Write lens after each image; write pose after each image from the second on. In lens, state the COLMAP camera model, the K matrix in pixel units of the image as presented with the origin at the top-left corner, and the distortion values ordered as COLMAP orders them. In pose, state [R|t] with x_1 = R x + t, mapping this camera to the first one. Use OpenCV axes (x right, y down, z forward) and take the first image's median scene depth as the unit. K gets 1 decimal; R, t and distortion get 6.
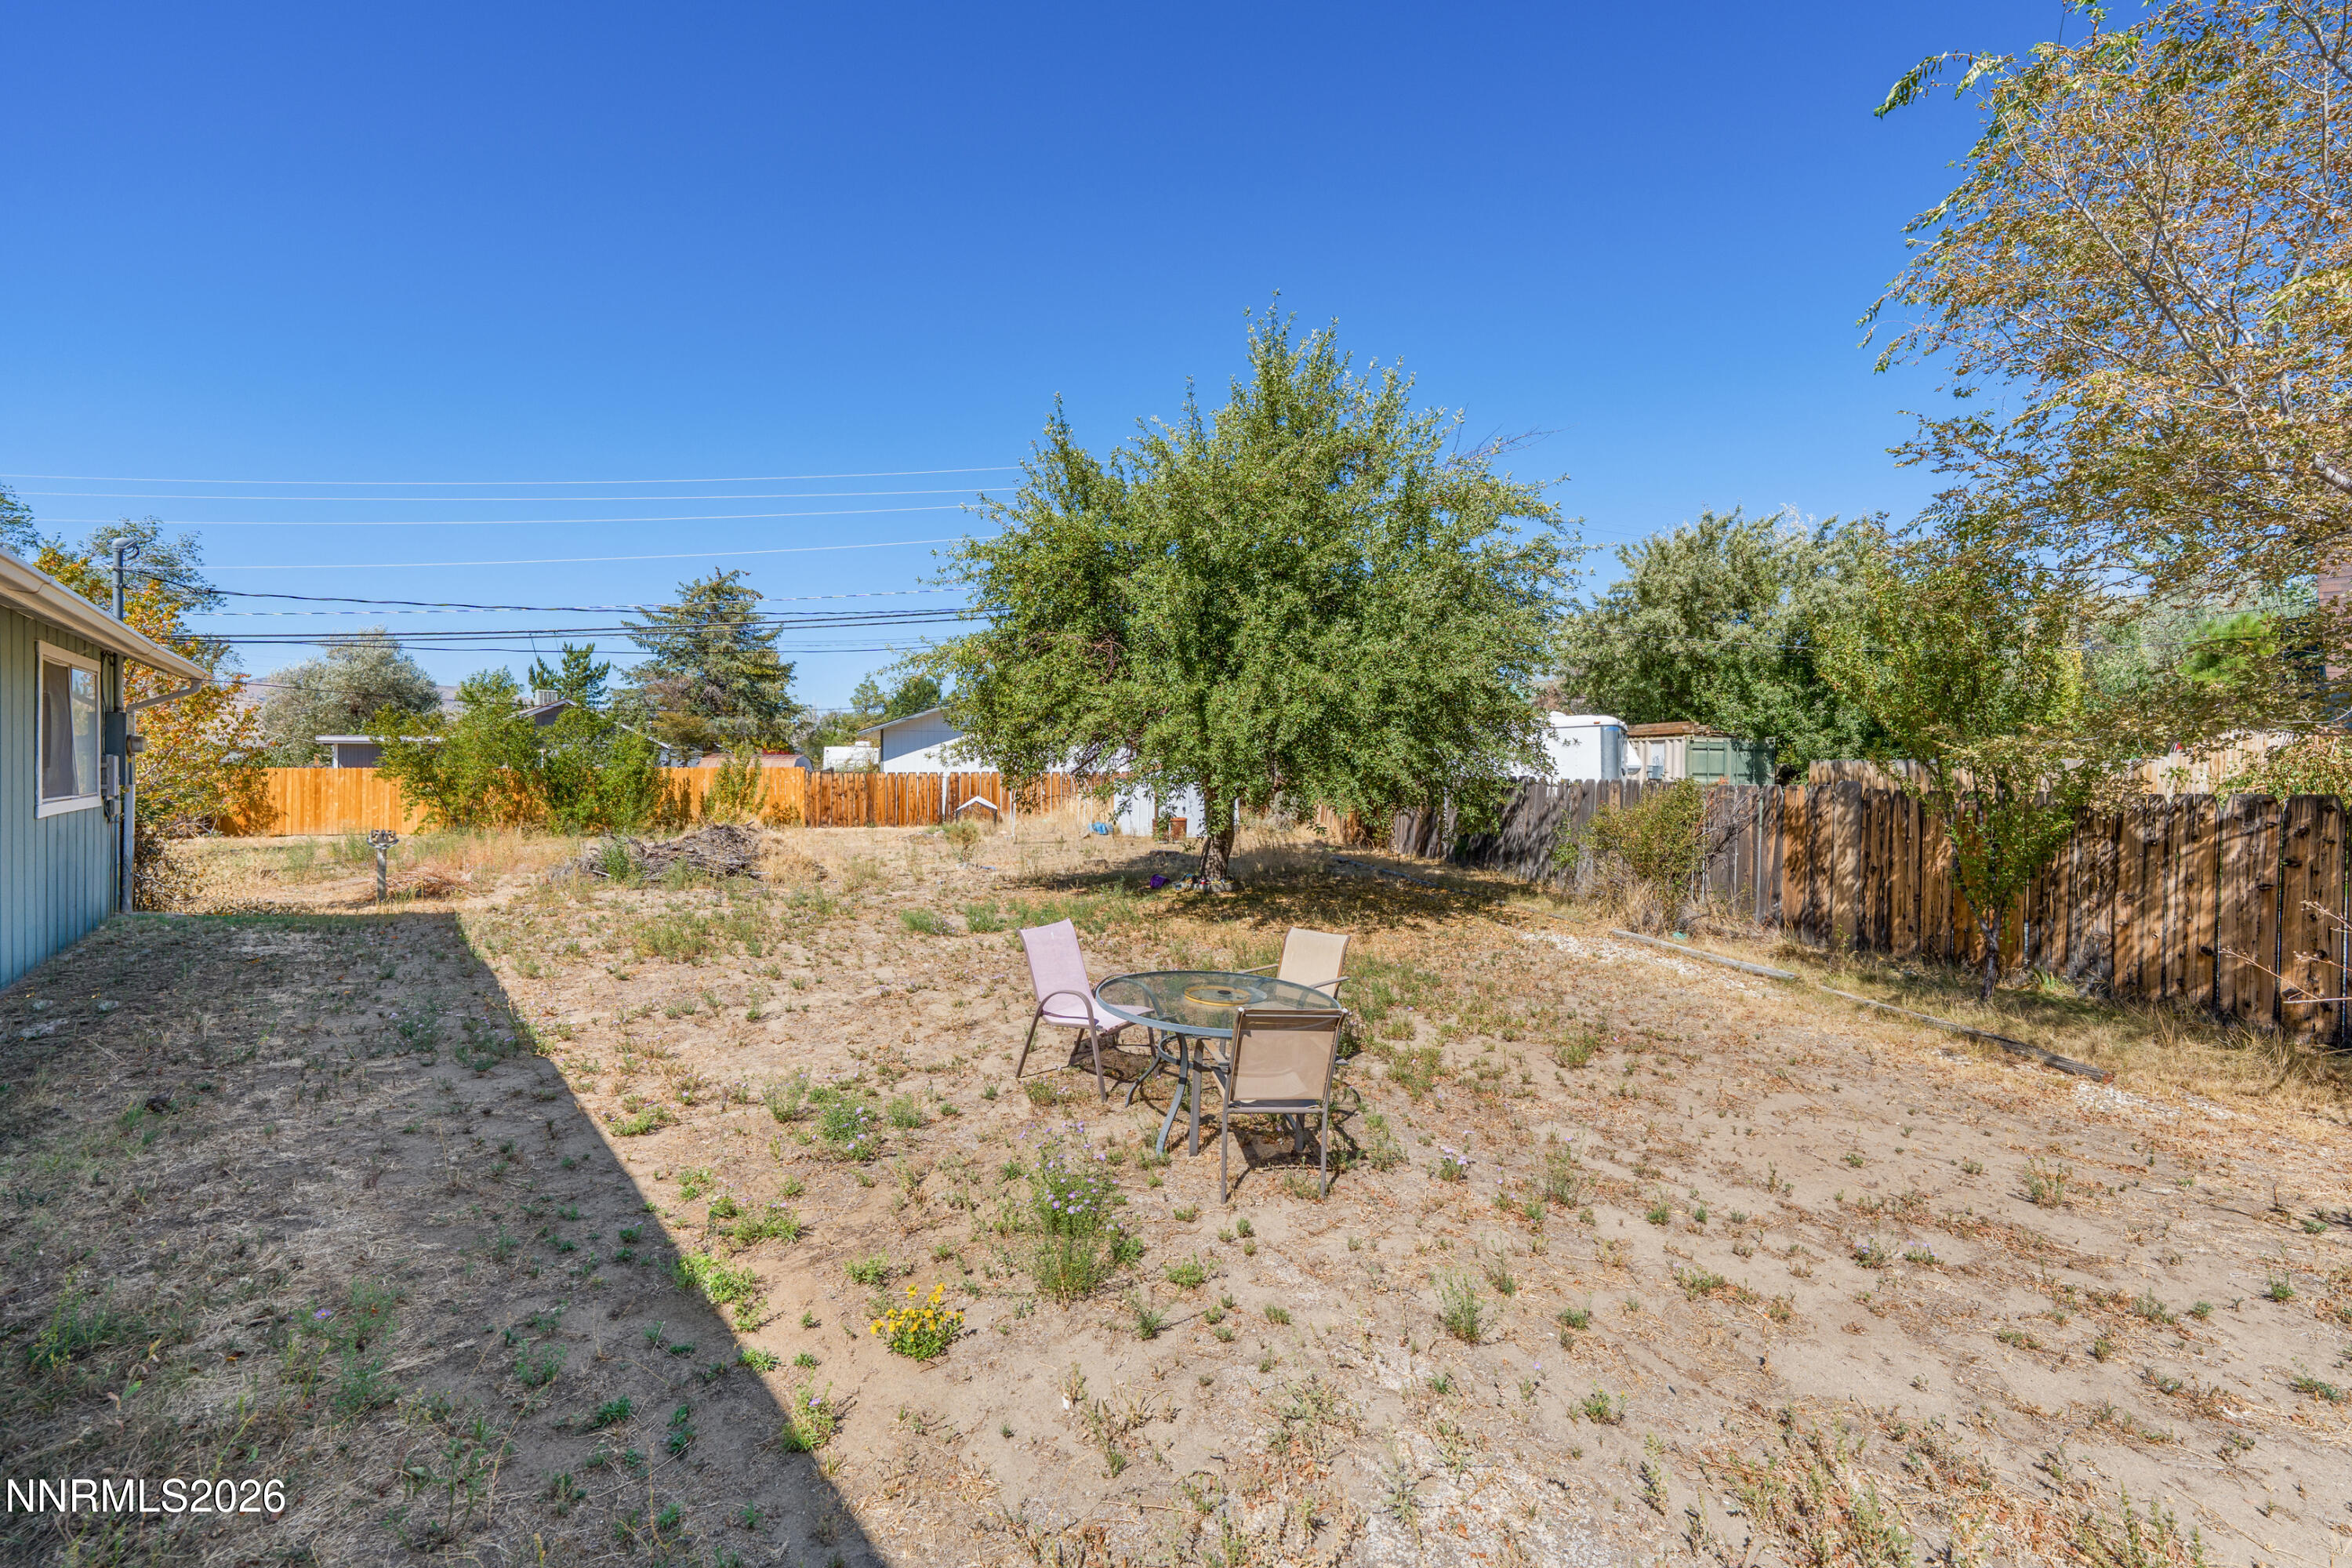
lens RADIAL K [[935.2, 0, 1186.2], [0, 935.2, 781.1], [0, 0, 1]] dist [0.001100, 0.000623]
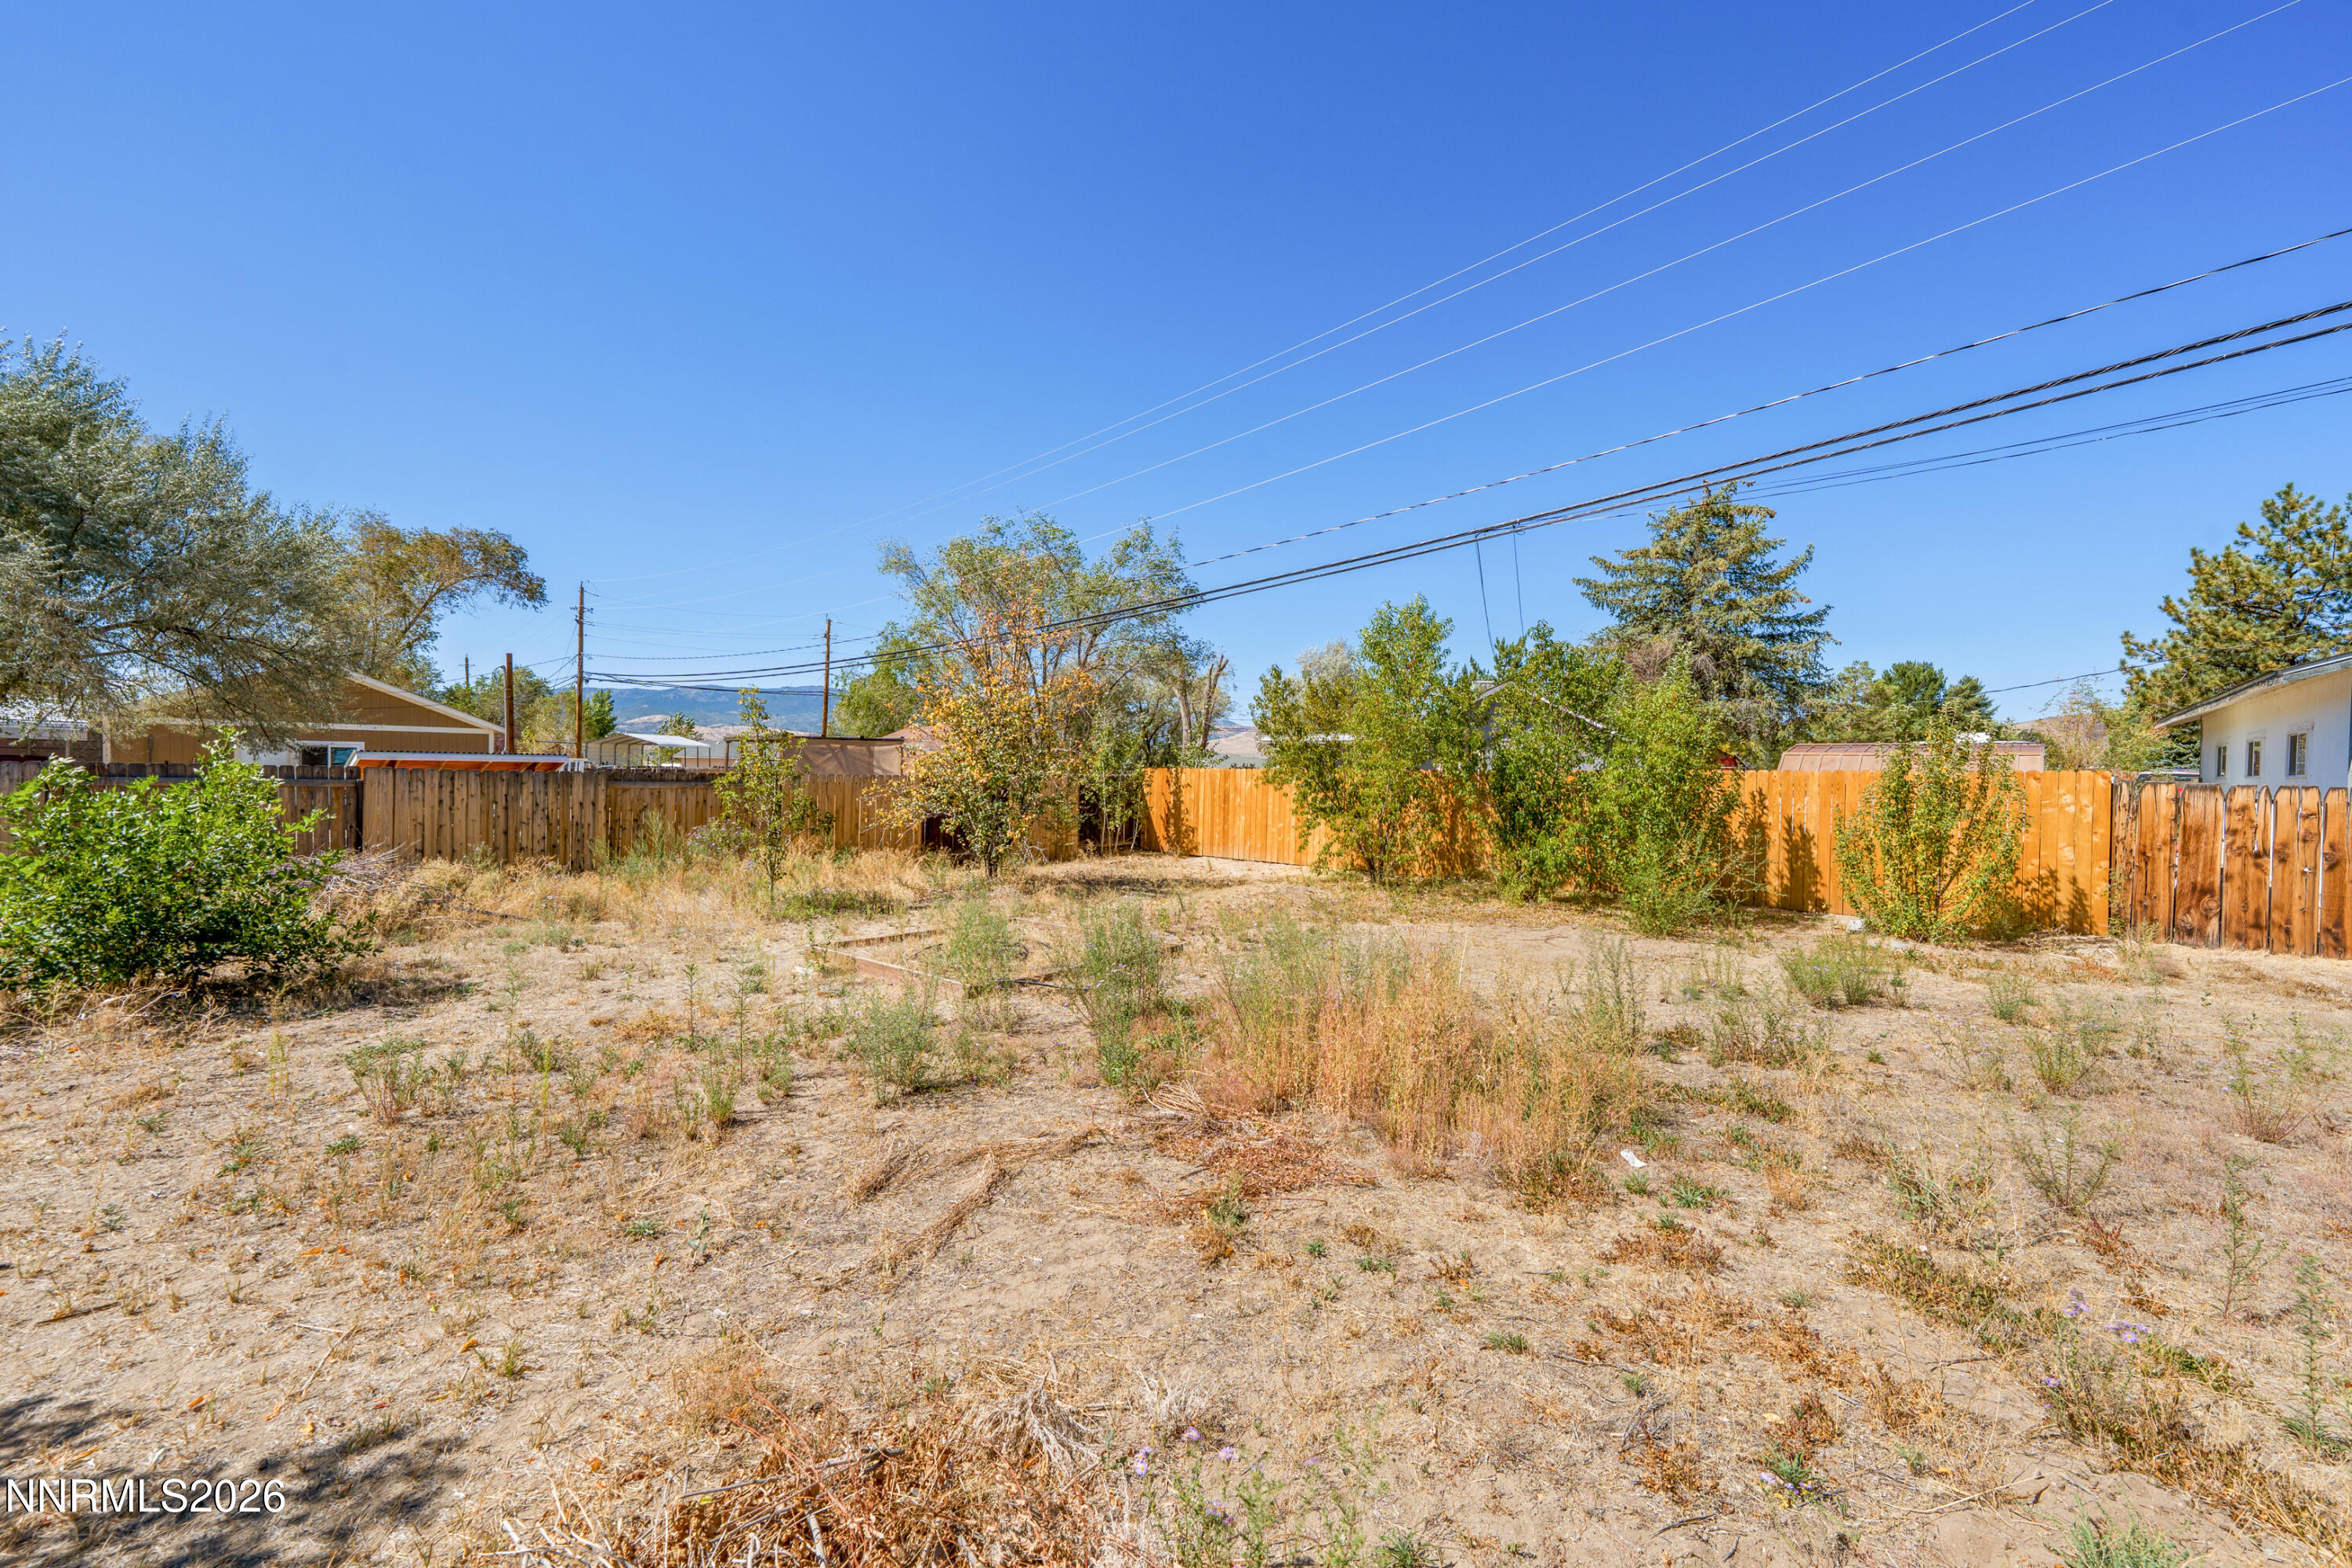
lens RADIAL K [[935.2, 0, 1186.2], [0, 935.2, 781.1], [0, 0, 1]] dist [0.001100, 0.000623]
pose [[0.625589, 0.013994, -0.780028, -0.216666], [-0.024075, 0.999709, -0.001373, -0.001422], [0.779781, 0.019638, 0.625744, 0.302609]]
